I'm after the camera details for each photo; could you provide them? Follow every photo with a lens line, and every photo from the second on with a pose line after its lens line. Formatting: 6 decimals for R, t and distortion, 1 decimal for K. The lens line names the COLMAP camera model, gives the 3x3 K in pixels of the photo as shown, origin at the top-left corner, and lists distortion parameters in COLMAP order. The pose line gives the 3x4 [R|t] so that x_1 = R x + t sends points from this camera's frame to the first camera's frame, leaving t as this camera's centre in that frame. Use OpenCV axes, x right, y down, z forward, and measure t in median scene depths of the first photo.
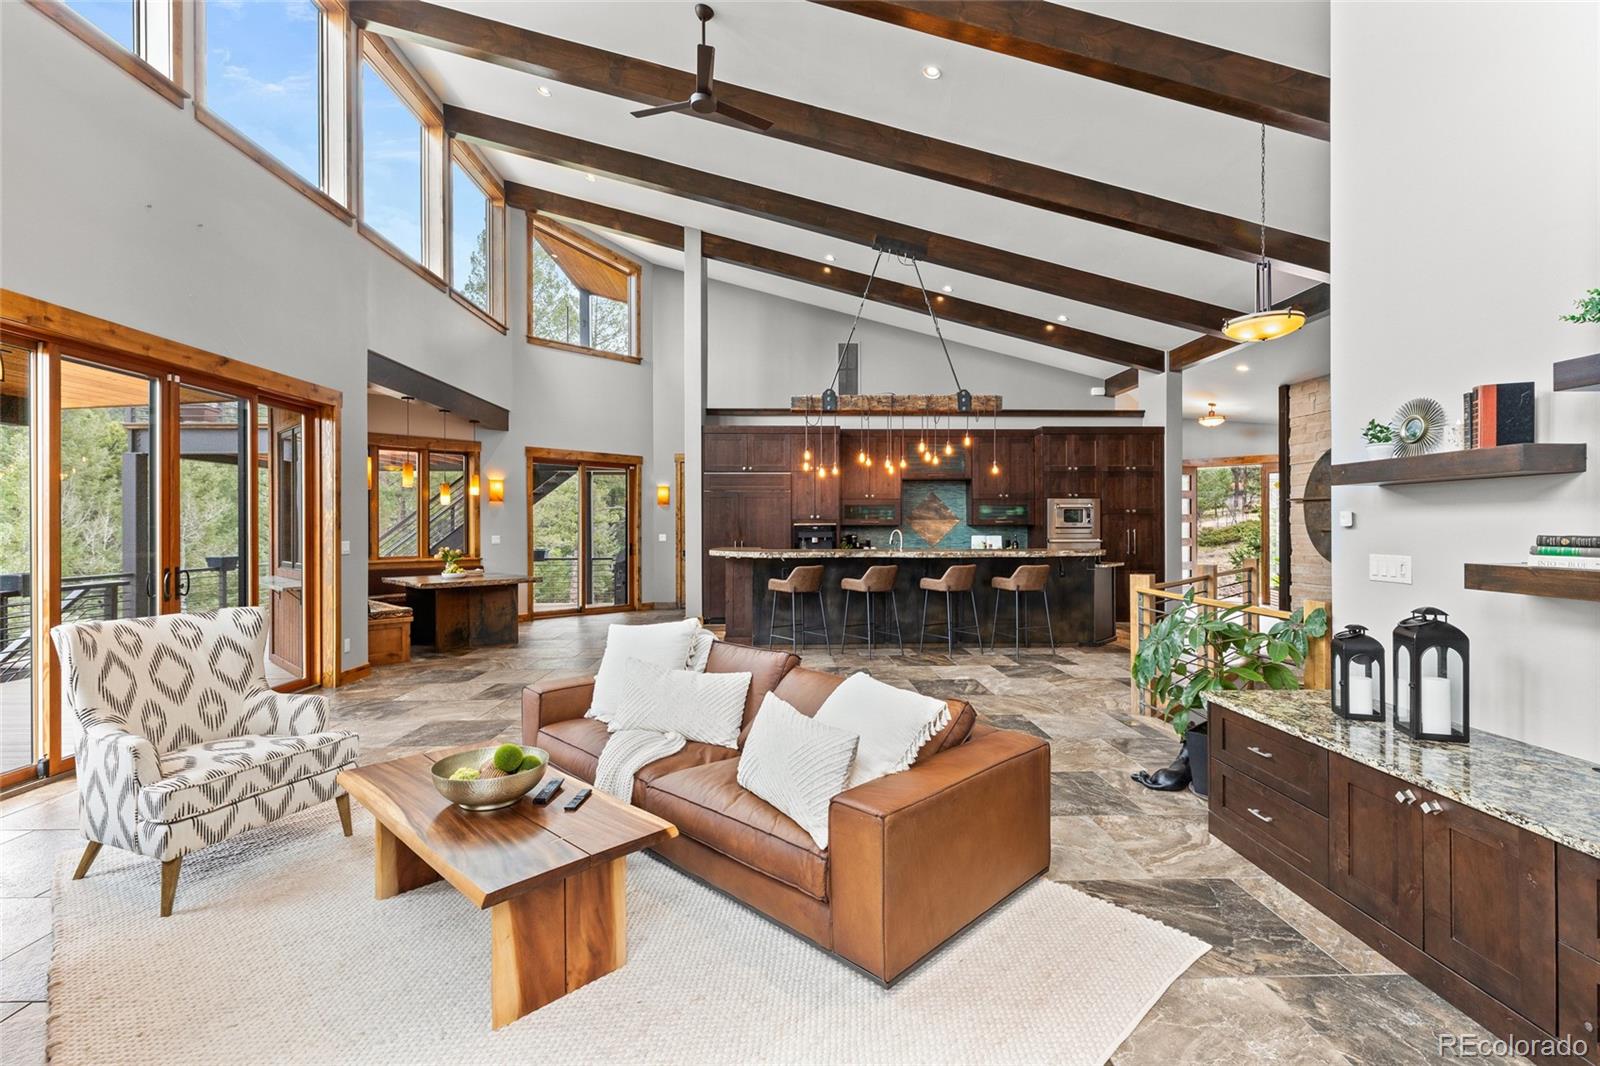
lens RADIAL K [[723.0, 0, 800.3], [0, 723.0, 531.2], [0, 0, 1]] dist [0.001373, 0.000630]
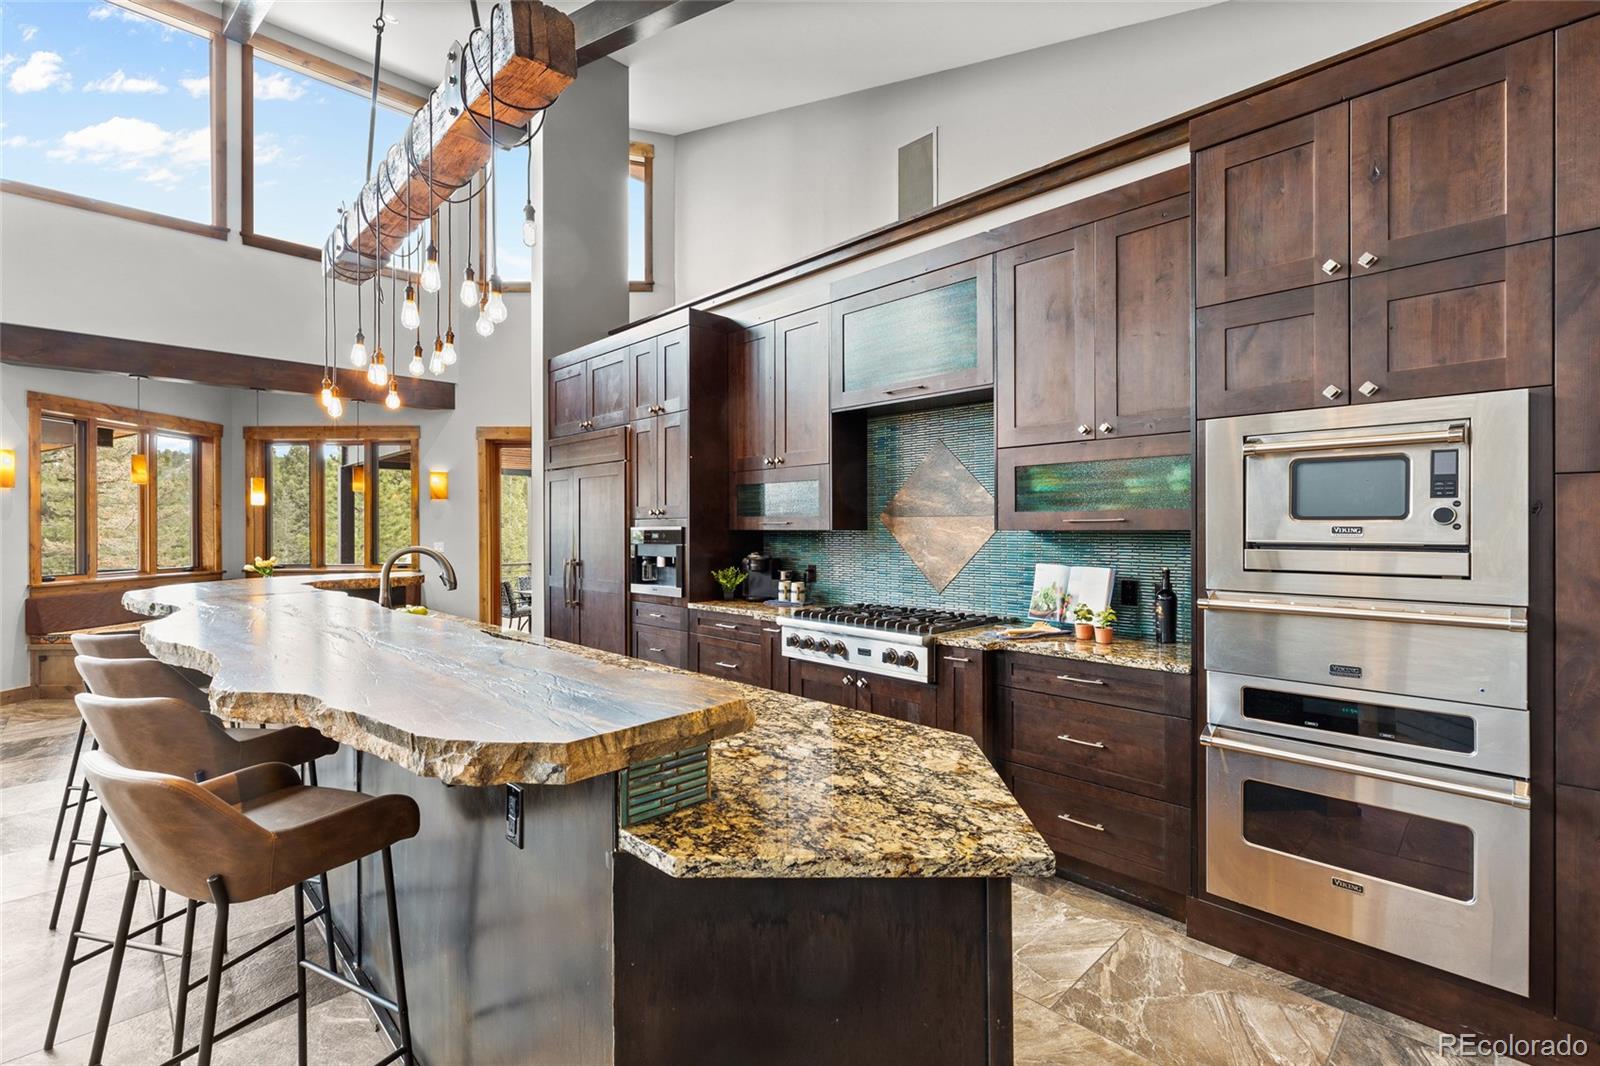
lens RADIAL K [[723.0, 0, 787.2], [0, 723.0, 532.0], [0, 0, 1]] dist [0.001373, 0.000630]
pose [[0.675296, 0.003404, -0.737539, 0.423051], [-0.004862, 0.999988, 0.000163, -0.007934], [0.737530, 0.003476, 0.675305, 0.742474]]
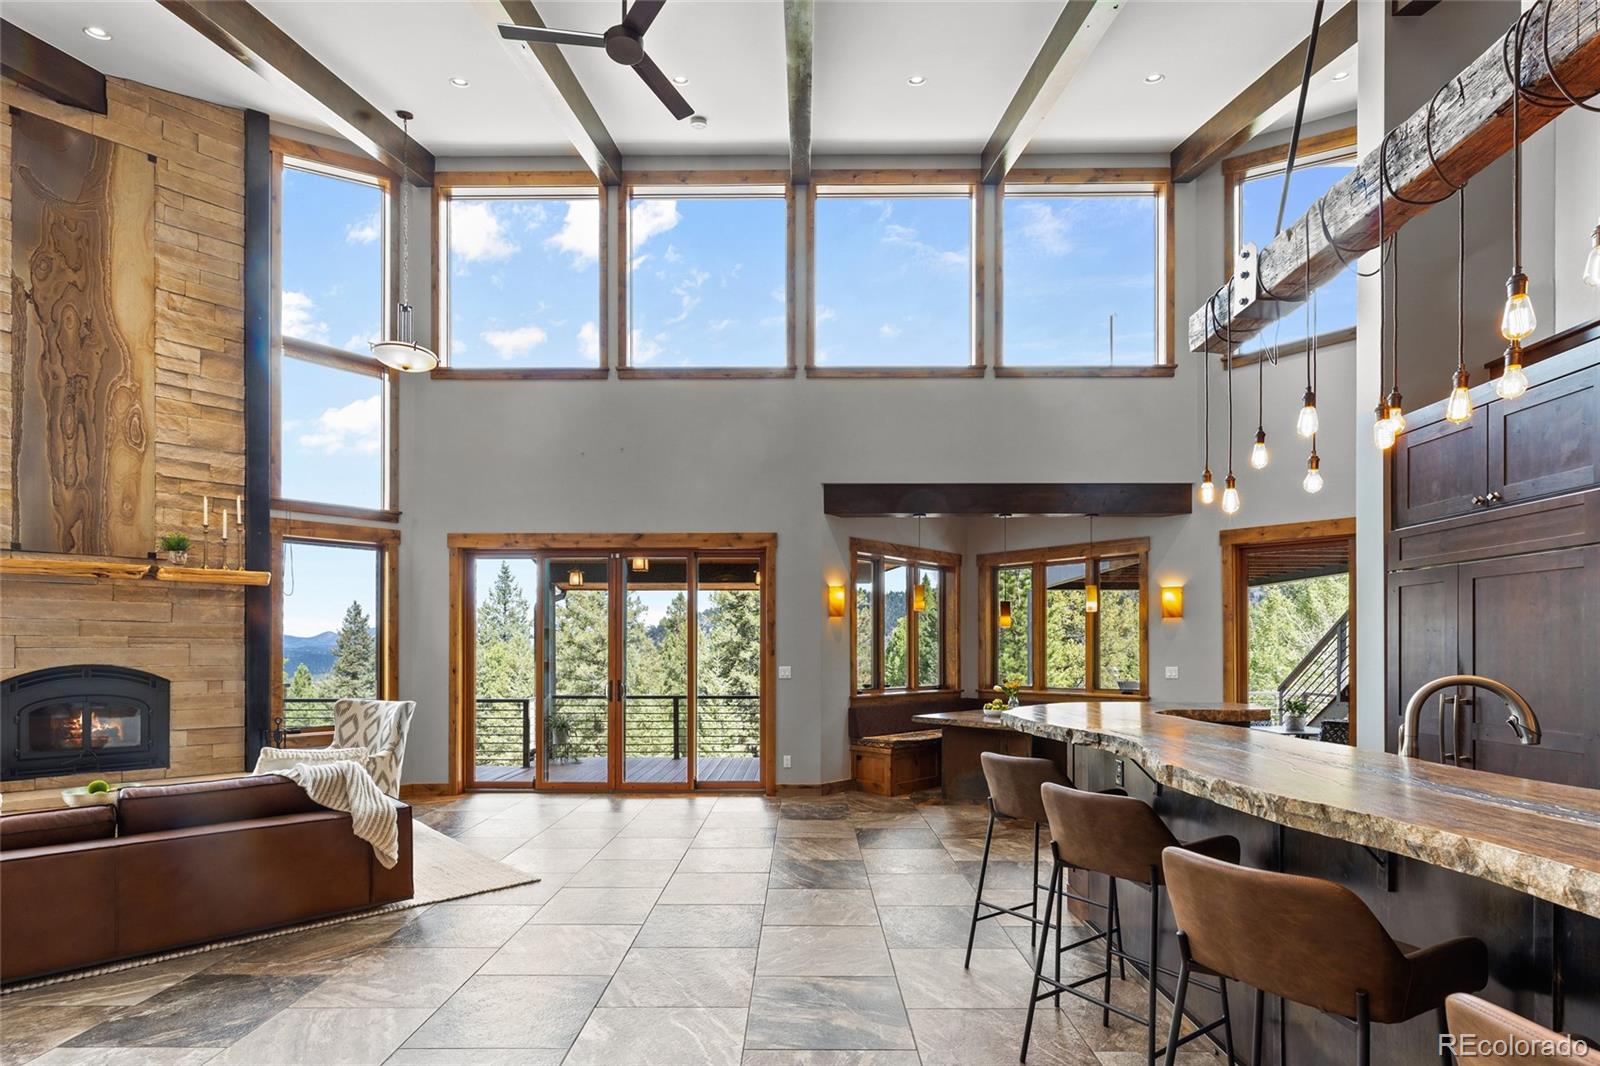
lens RADIAL K [[723.0, 0, 772.4], [0, 723.0, 649.0], [0, 0, 1]] dist [0.001373, 0.000630]
pose [[-0.035923, -0.003310, -0.999349, 0.294969], [-0.008382, 0.999960, -0.003011, -0.005929], [0.999319, 0.008268, -0.035949, 0.634747]]
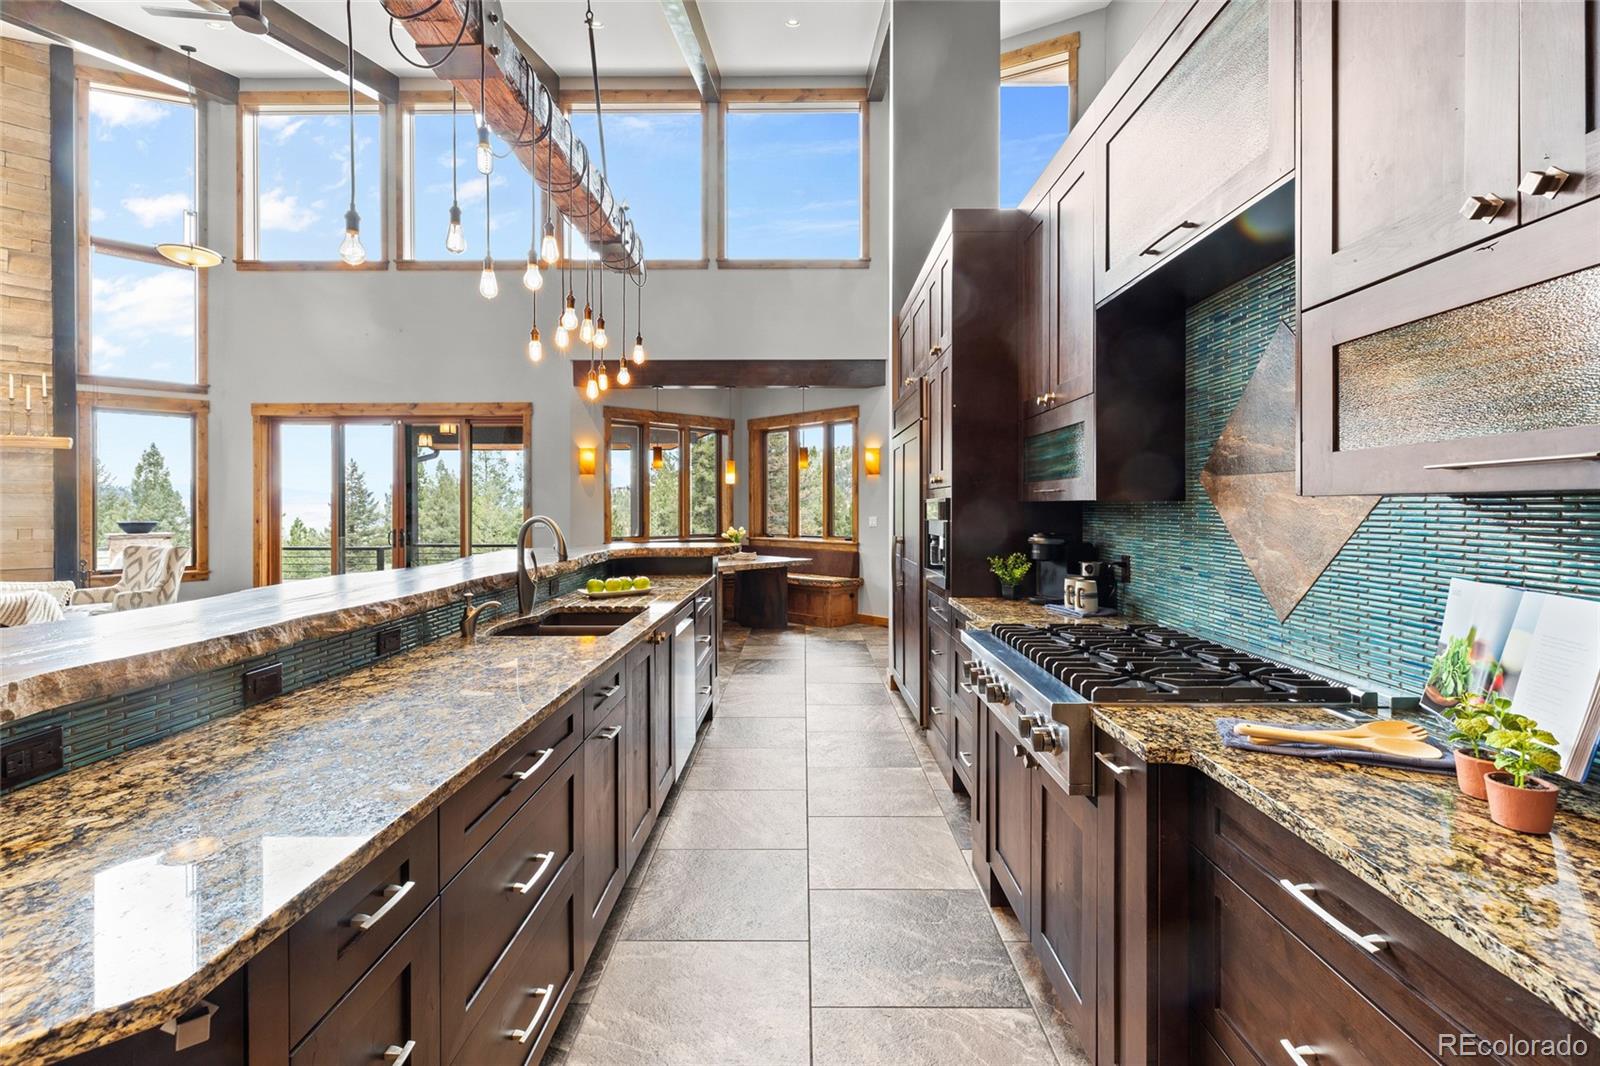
lens RADIAL K [[723.0, 0, 802.4], [0, 723.0, 507.3], [0, 0, 1]] dist [0.001373, 0.000630]
pose [[-0.036134, 0.000741, -0.999347, 0.395188], [-0.007991, 0.999968, 0.001030, -0.005983], [0.999315, 0.008023, -0.036127, 0.939148]]
